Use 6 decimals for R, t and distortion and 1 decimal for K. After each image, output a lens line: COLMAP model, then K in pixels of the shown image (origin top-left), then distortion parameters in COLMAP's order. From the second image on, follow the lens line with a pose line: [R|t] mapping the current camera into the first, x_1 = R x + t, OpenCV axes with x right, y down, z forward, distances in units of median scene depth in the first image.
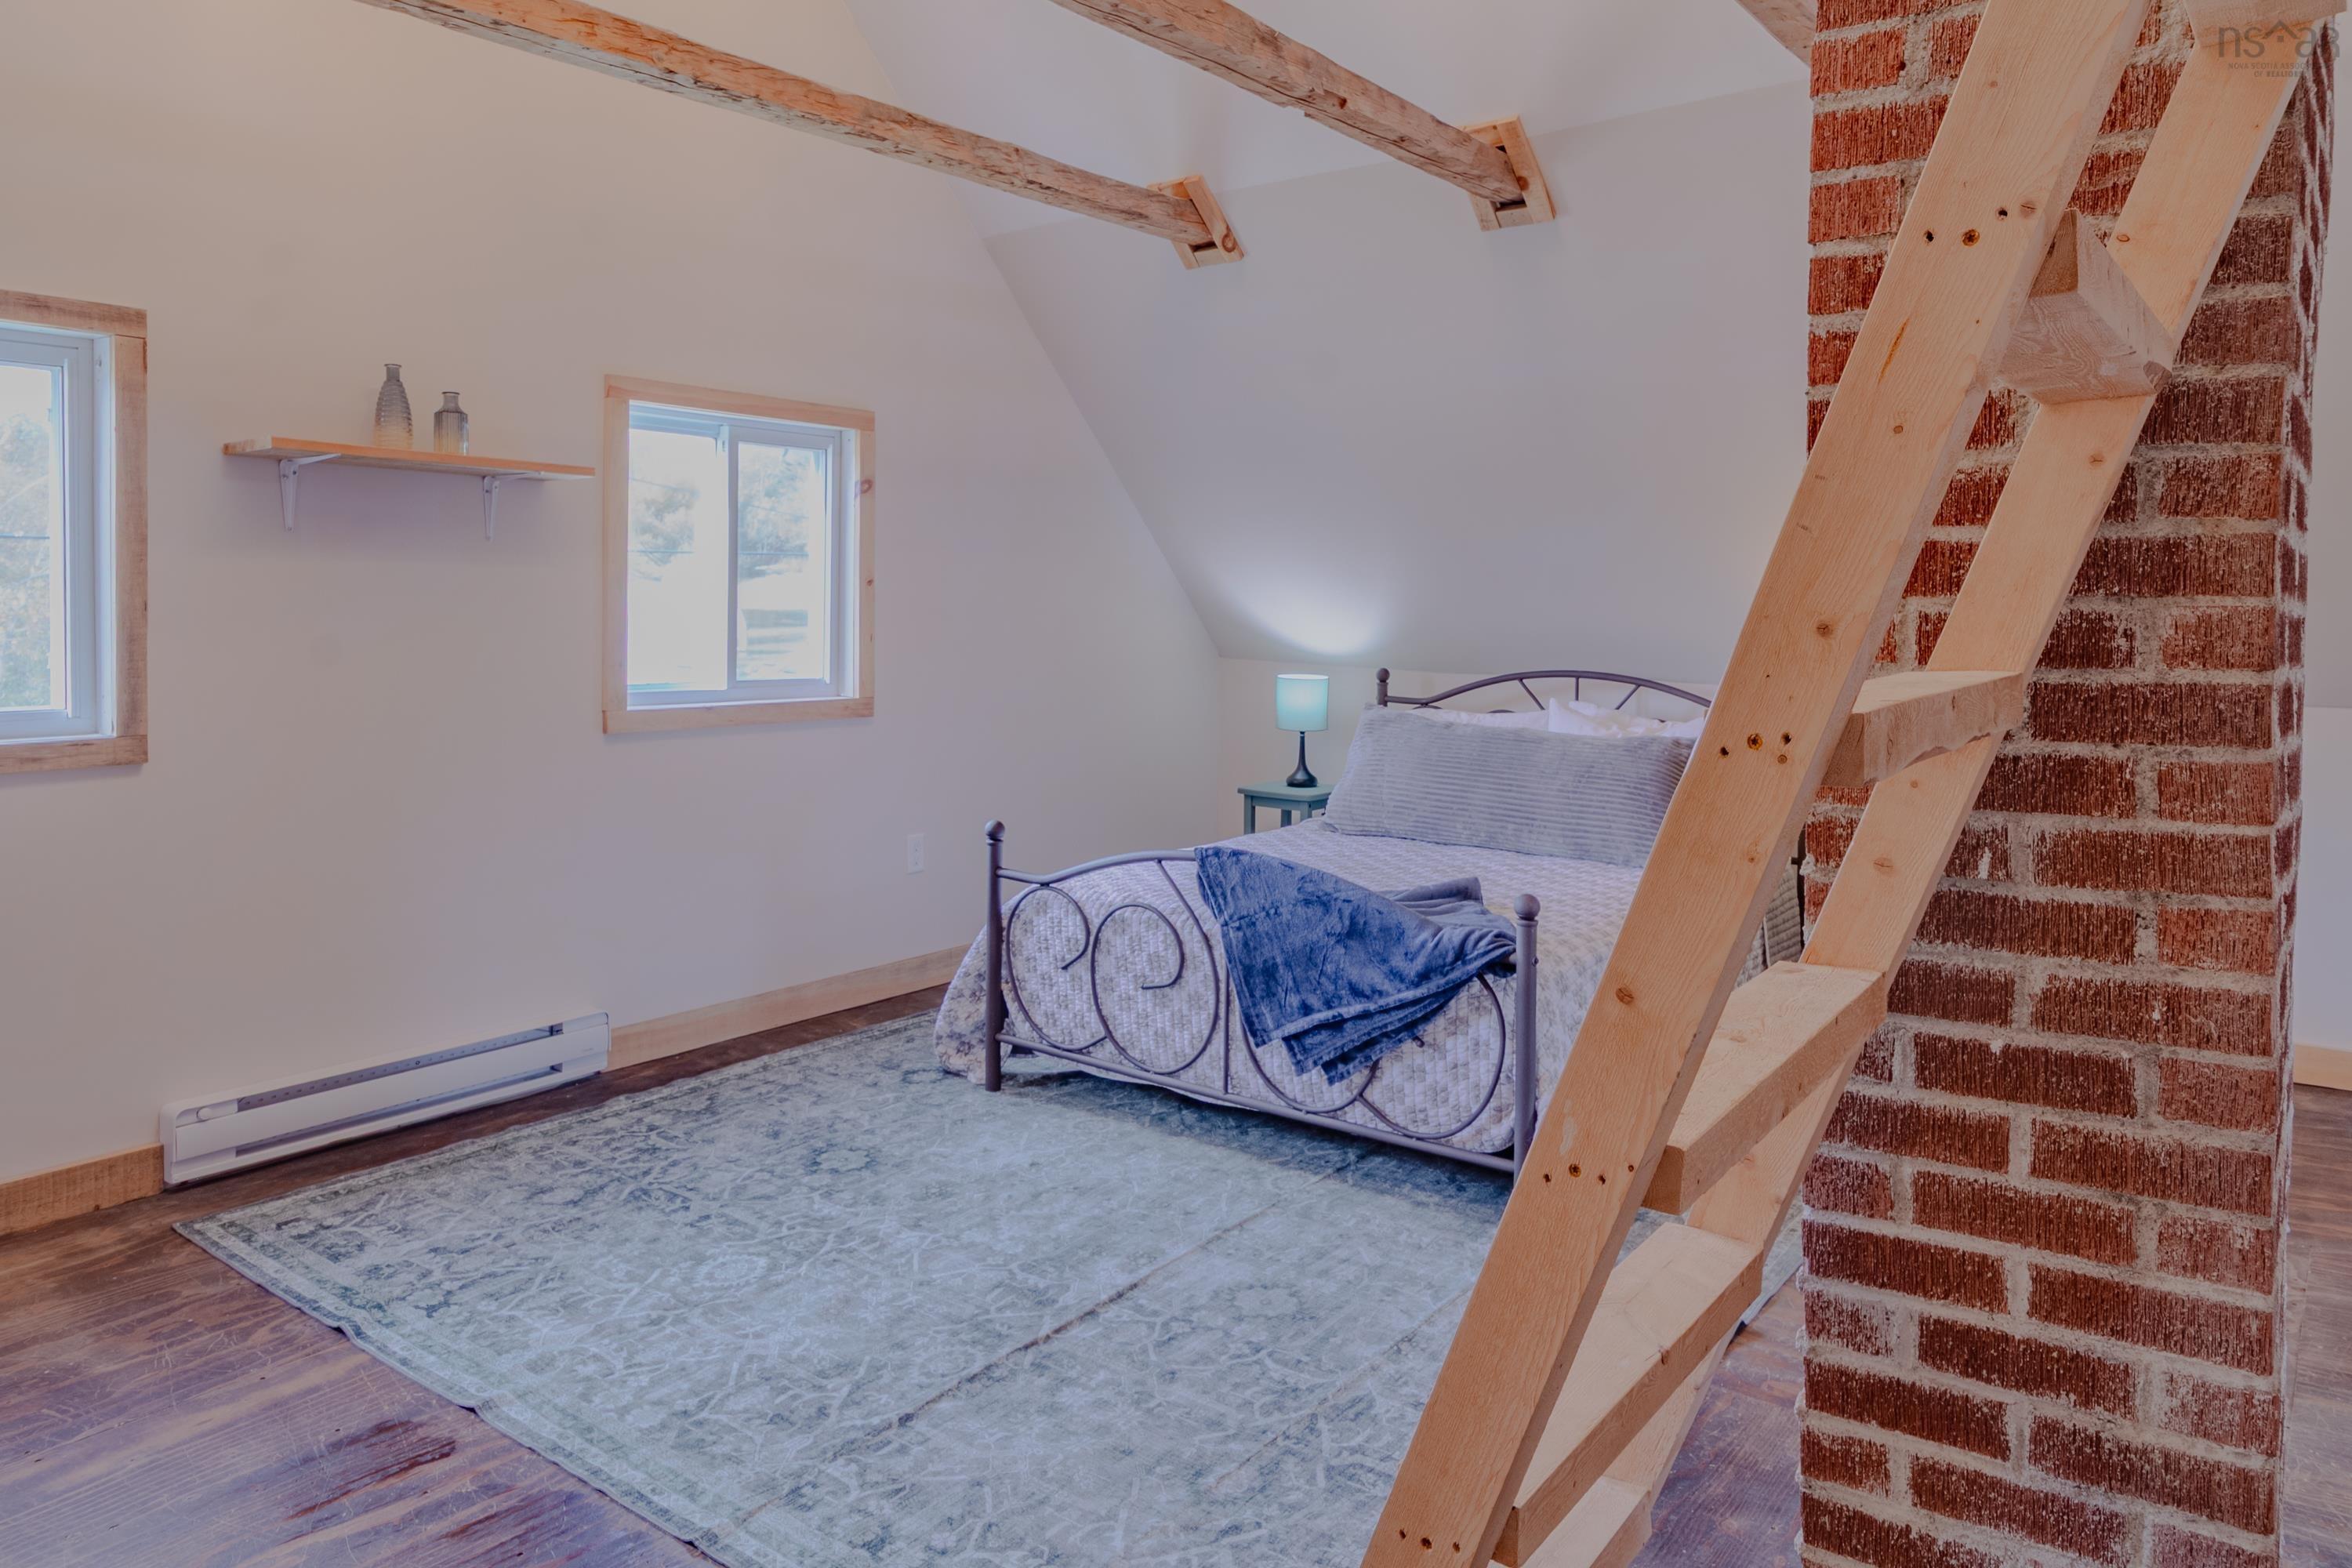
lens RADIAL K [[1602.5, 0, 1173.5], [0, 1602.5, 657.2], [0, 0, 1]] dist [0.003960, 0.002889]
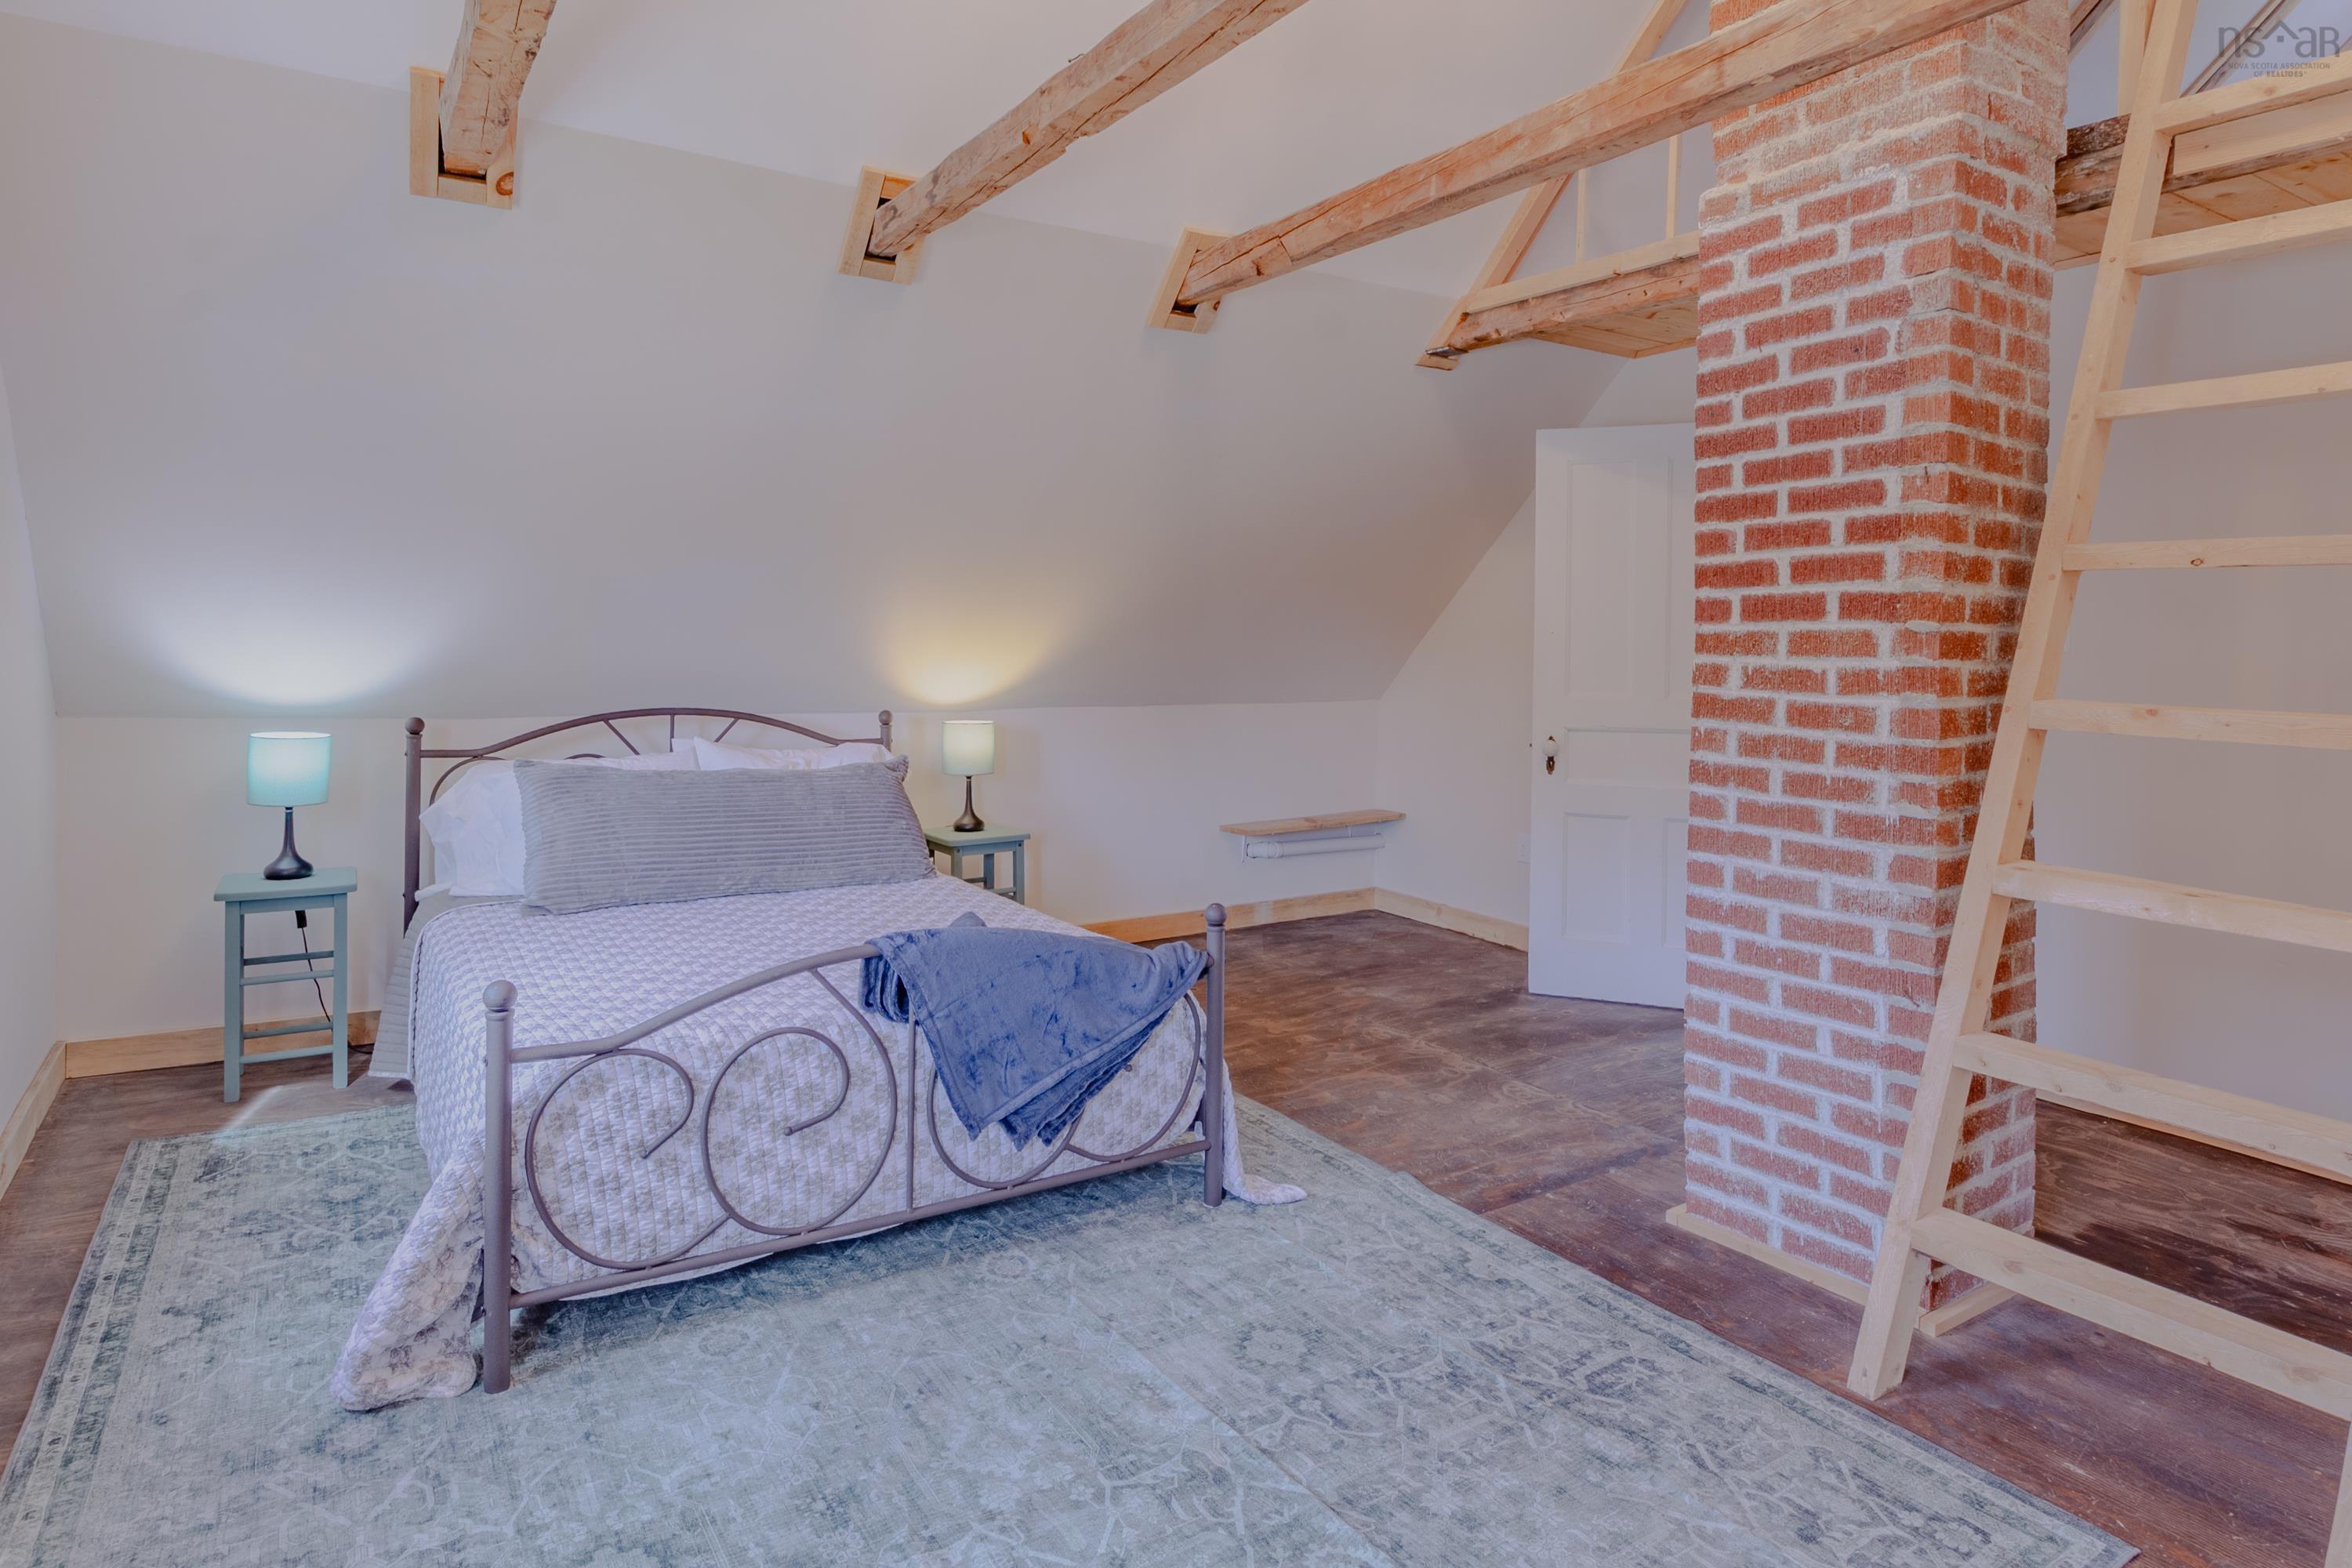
lens RADIAL K [[1299.8, 0, 1170.6], [0, 1299.8, 619.2], [0, 0, 1]] dist [-0.000042, -0.000795]
pose [[0.341338, 0.005696, 0.939924, -0.612999], [0.023191, 0.999626, -0.014480, -0.042136], [-0.939655, 0.026740, 0.341078, 0.629776]]
